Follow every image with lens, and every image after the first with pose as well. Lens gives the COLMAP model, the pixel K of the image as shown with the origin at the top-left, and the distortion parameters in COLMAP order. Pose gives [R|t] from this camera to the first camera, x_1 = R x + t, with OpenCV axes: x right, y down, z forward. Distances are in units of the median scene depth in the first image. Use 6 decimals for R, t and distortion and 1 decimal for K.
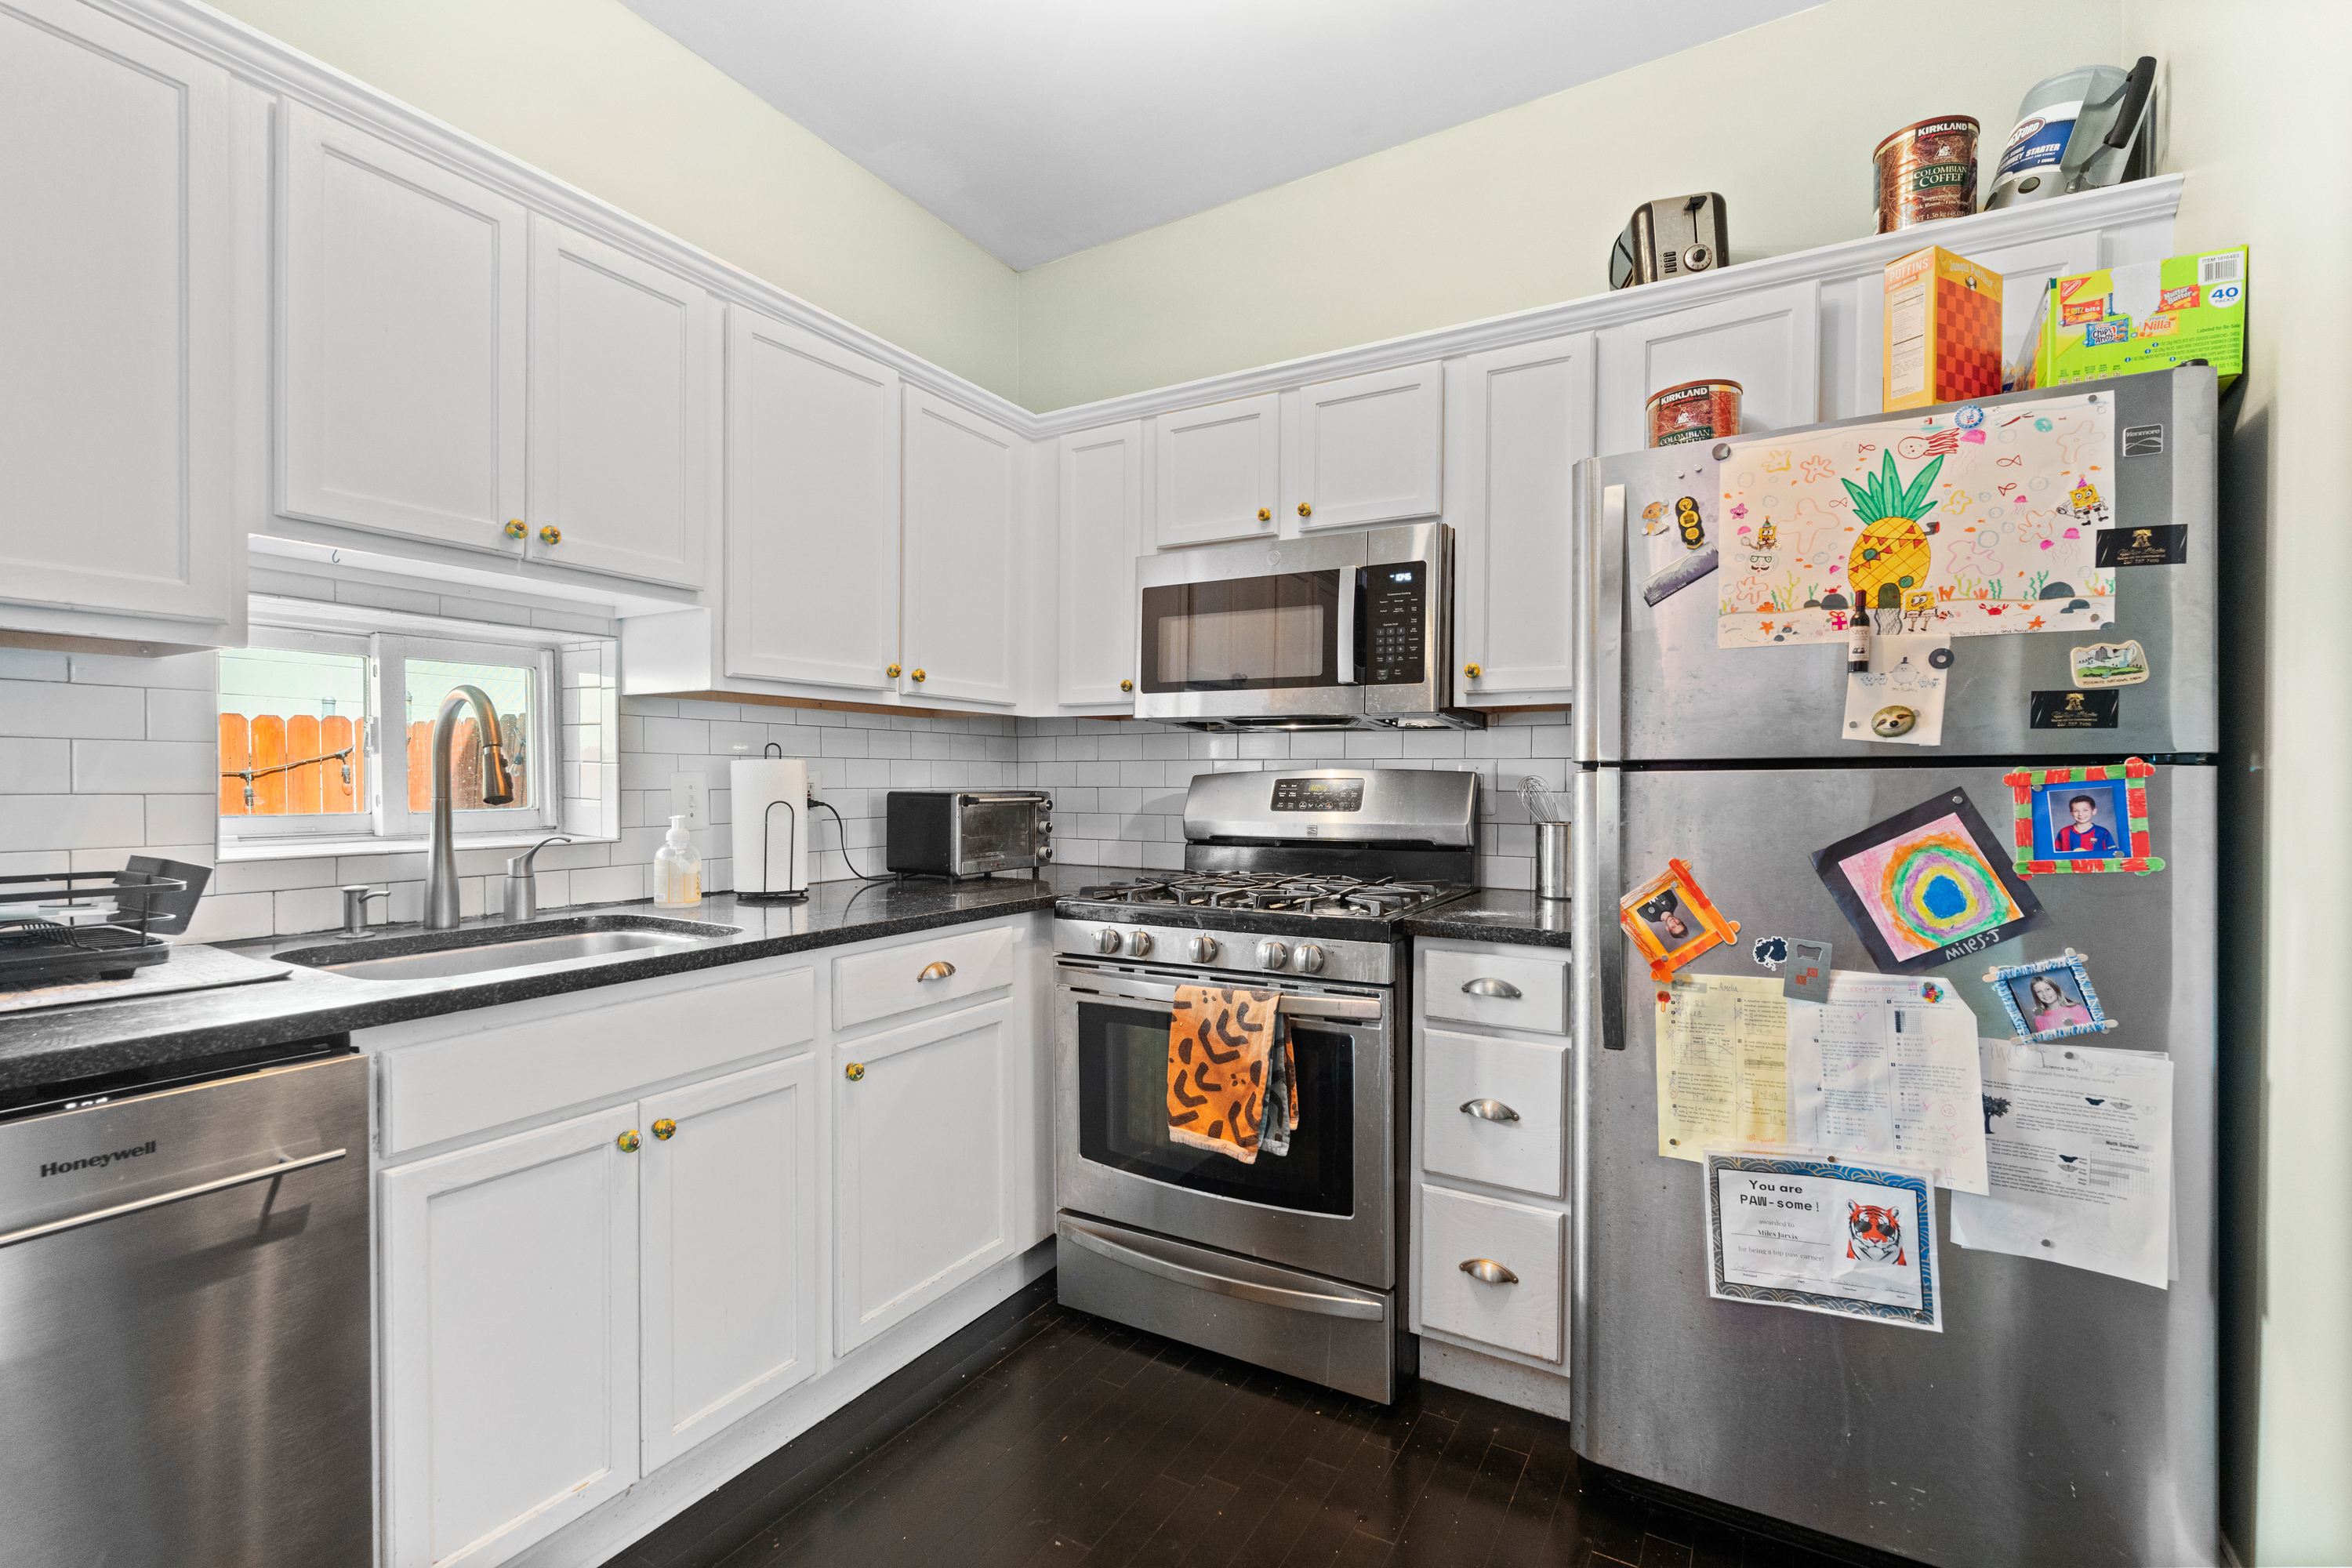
lens RADIAL K [[1048.4, 0, 1177.6], [0, 1048.4, 790.8], [0, 0, 1]] dist [0.000075, 0.000828]
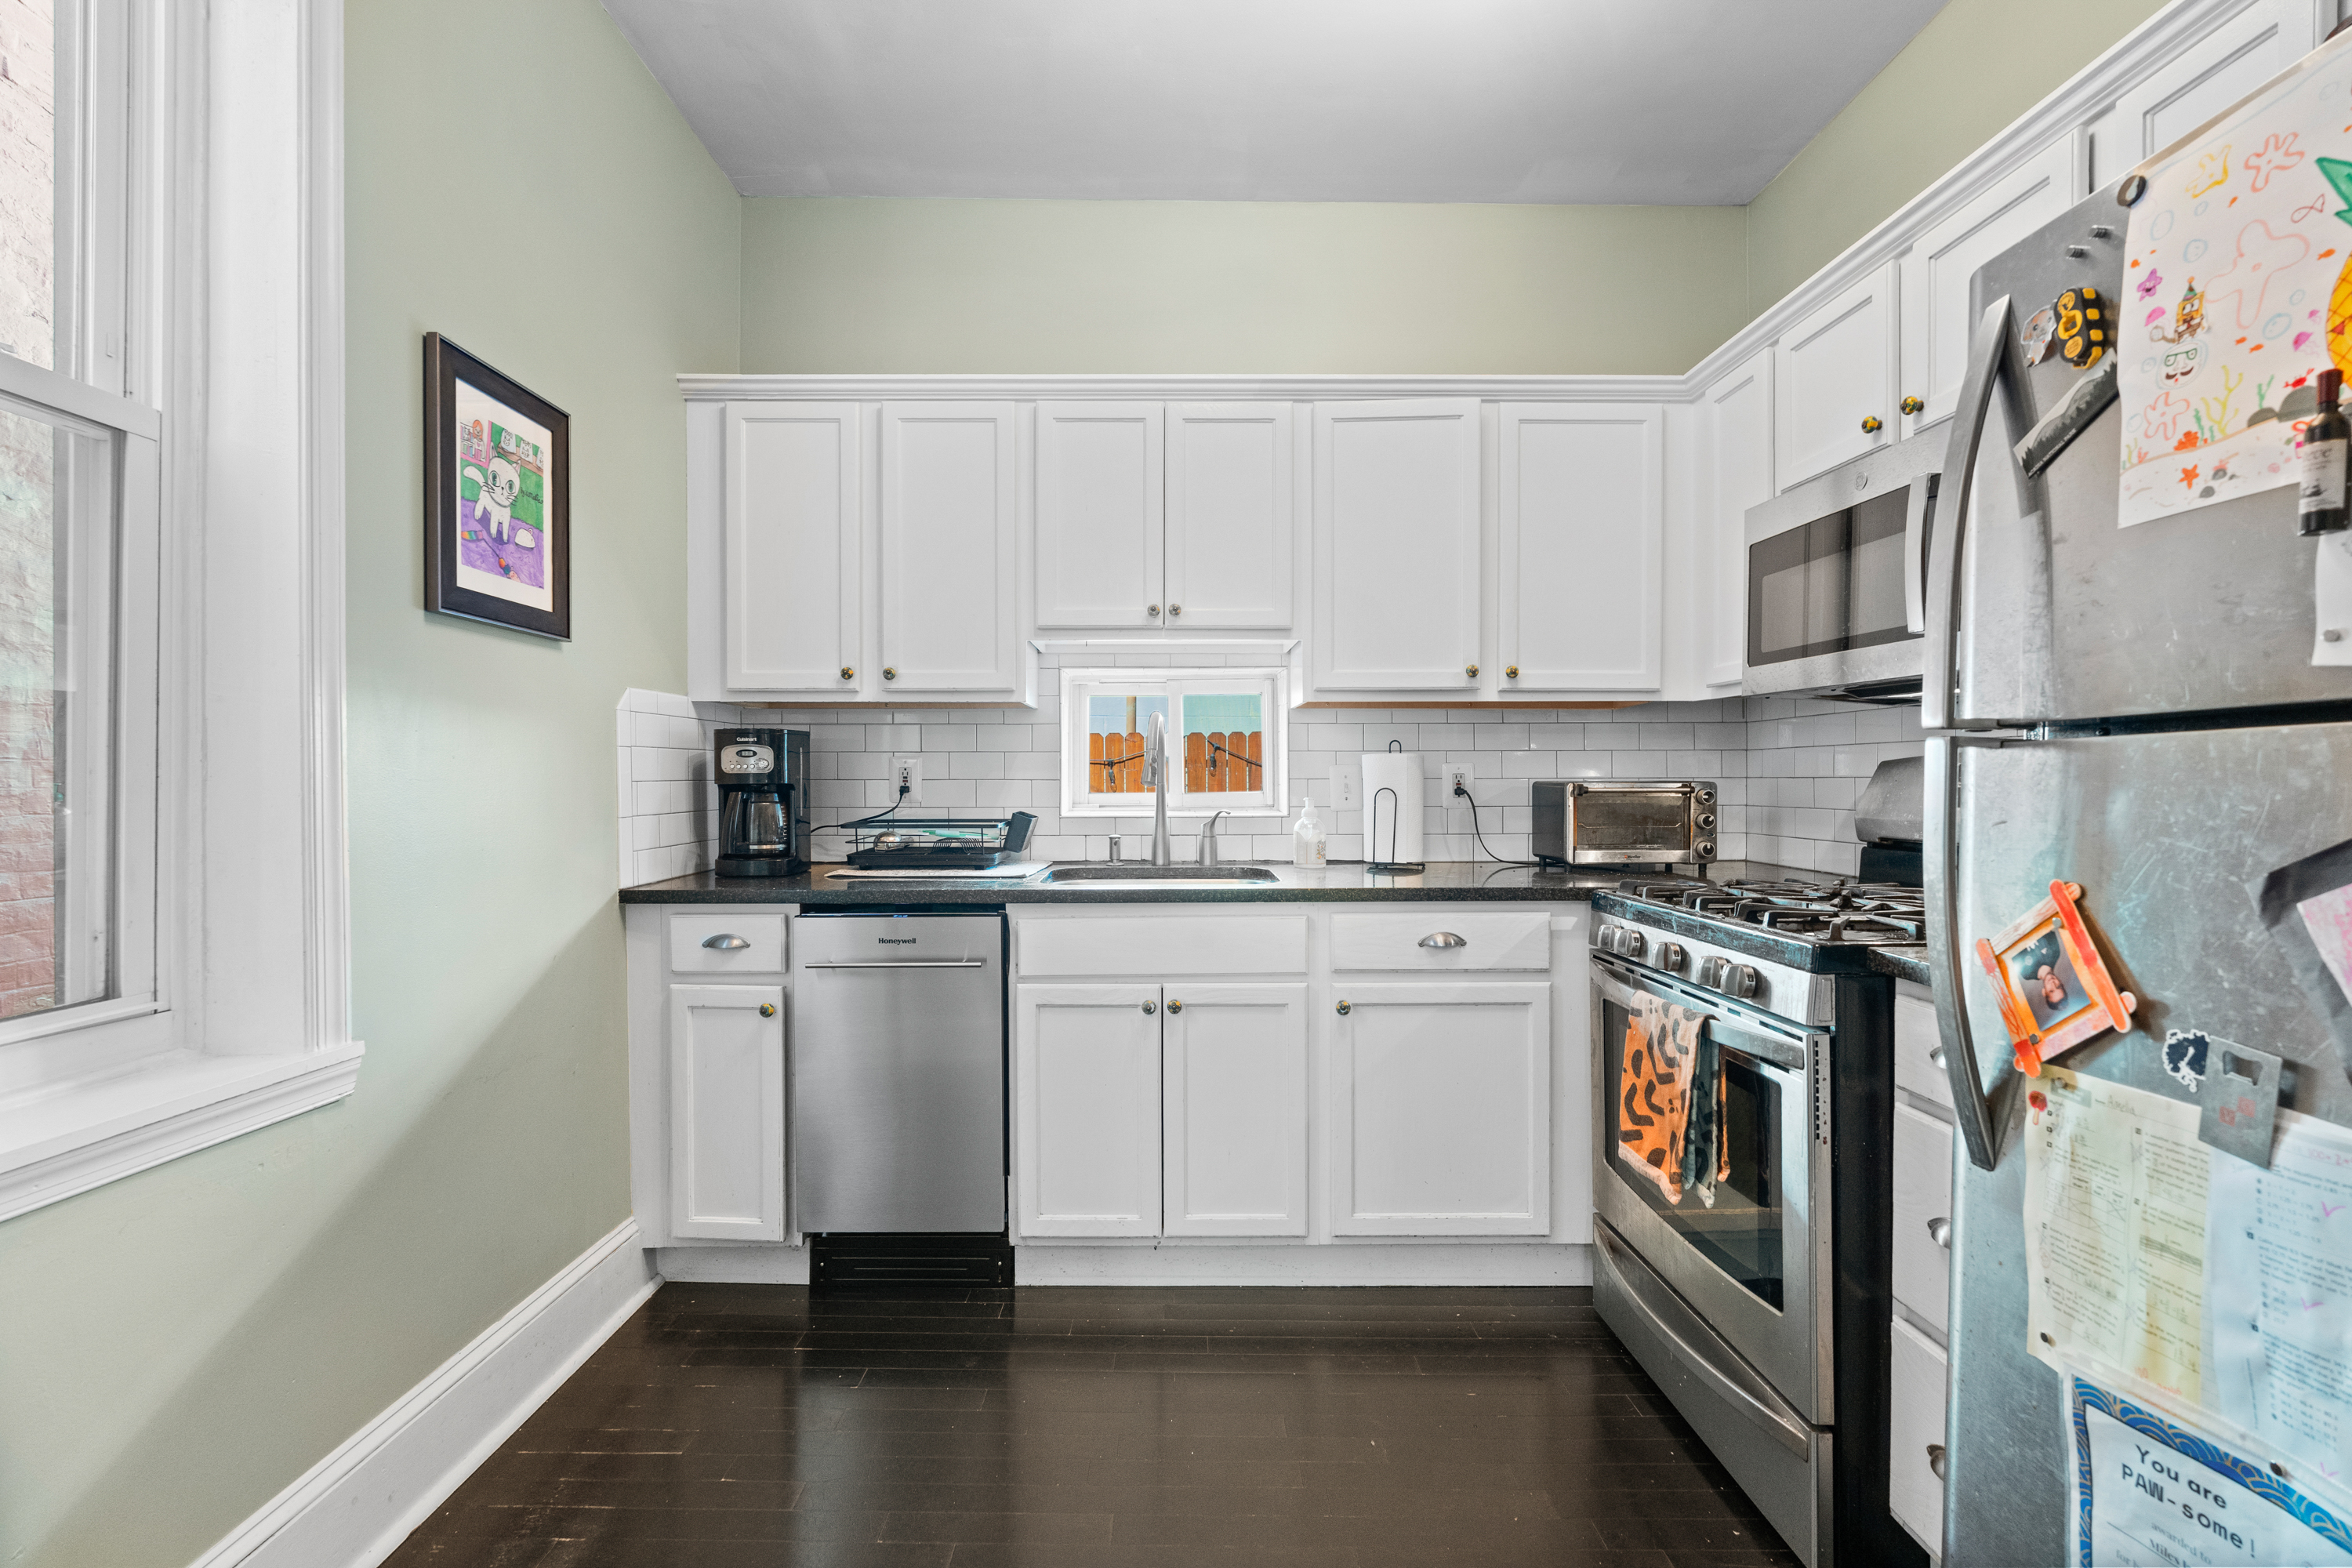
lens RADIAL K [[1052.4, 0, 1176.0], [0, 1052.4, 784.0], [0, 0, 1]] dist [-0.000568, 0.000517]
pose [[0.505064, 0.001206, -0.863081, 0.751378], [-0.004546, 0.999989, -0.001263, 0.011191], [0.863070, 0.004562, 0.505064, 0.242594]]
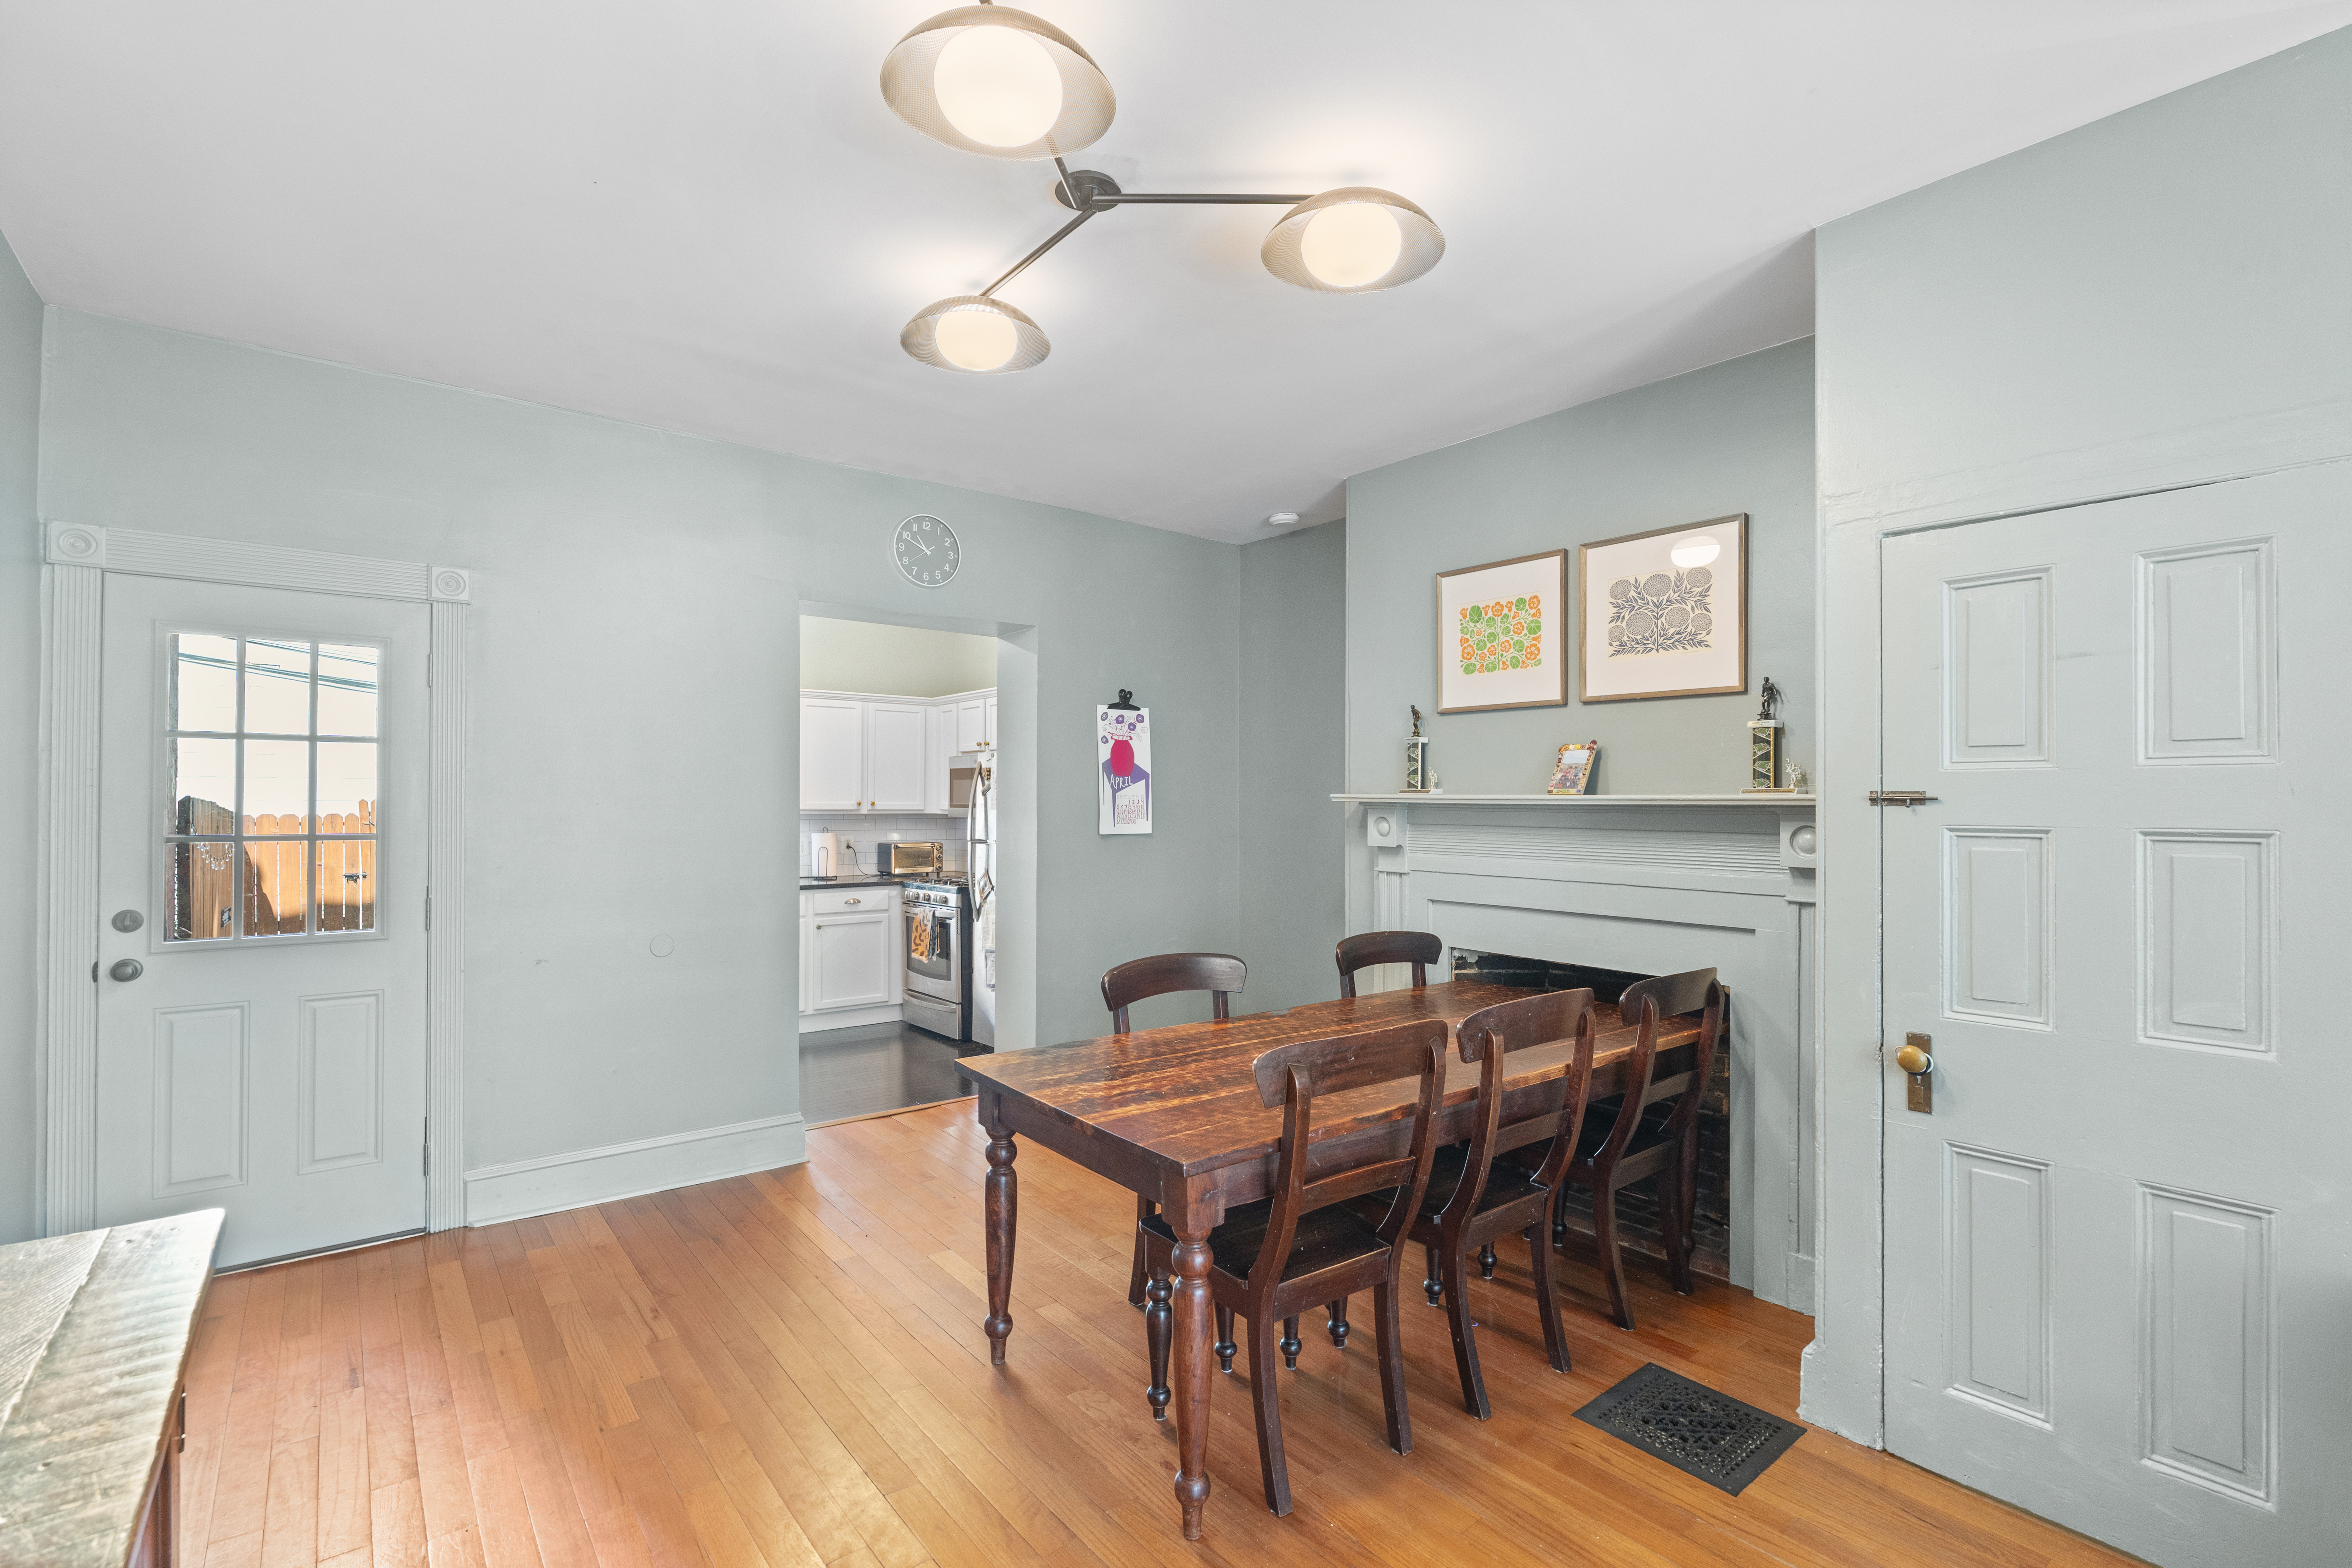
lens RADIAL K [[1071.0, 0, 1205.1], [0, 1071.0, 803.0], [0, 0, 1]] dist [-0.000557, -0.000024]
pose [[0.934691, -0.006456, -0.355402, 2.476726], [0.002776, 0.999937, -0.010862, -0.113874], [0.355450, 0.009166, 0.934650, -2.141440]]
